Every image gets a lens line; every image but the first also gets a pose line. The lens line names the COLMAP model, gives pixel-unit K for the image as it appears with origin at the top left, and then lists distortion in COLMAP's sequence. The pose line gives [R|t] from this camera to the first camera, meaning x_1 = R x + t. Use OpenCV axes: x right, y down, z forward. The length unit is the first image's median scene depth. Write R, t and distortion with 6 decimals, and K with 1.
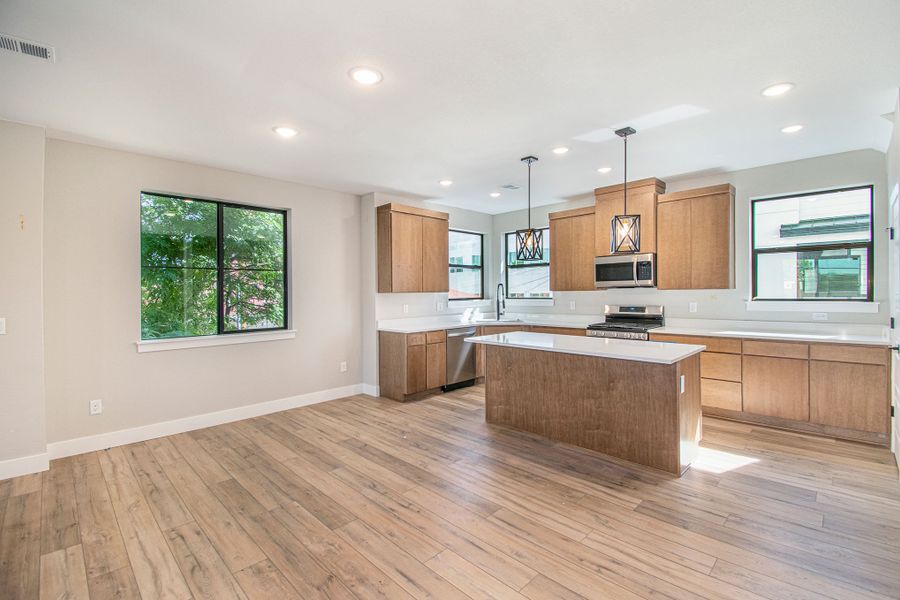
lens RADIAL K [[403.3, 0, 469.3], [0, 403.3, 297.3], [0, 0, 1]] dist [-0.000134, -0.018719]
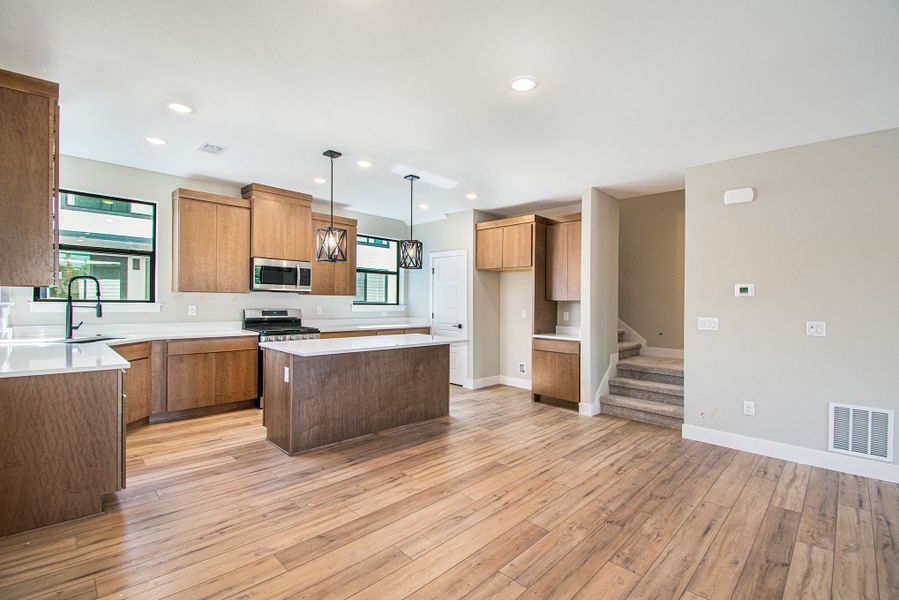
lens RADIAL K [[395.1, 0, 450.6], [0, 395.1, 305.2], [0, 0, 1]] dist [0.015379, -0.029065]
pose [[0.026710, -0.003279, 0.999638, -0.876215], [-0.006490, 0.999973, 0.003453, 0.005889], [-0.999622, -0.006580, 0.026688, 0.801382]]
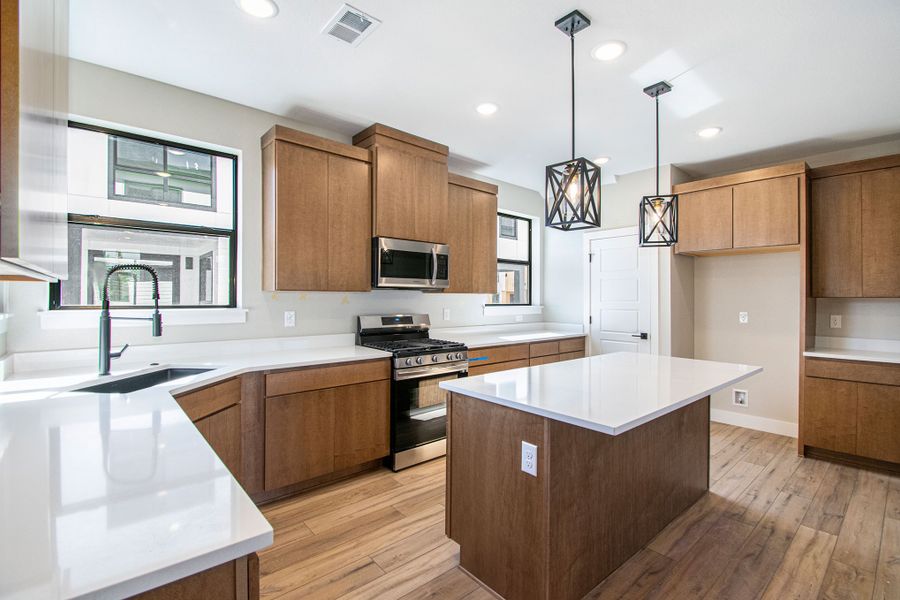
lens RADIAL K [[398.9, 0, 450.0], [0, 398.9, 300.0], [0, 0, 1]] dist [0.001128, -0.013384]
pose [[0.108143, 0.005818, 0.994118, -0.401998], [0.004879, 0.999968, -0.006383, -0.000596], [-0.994123, 0.005541, 0.108111, 1.262718]]
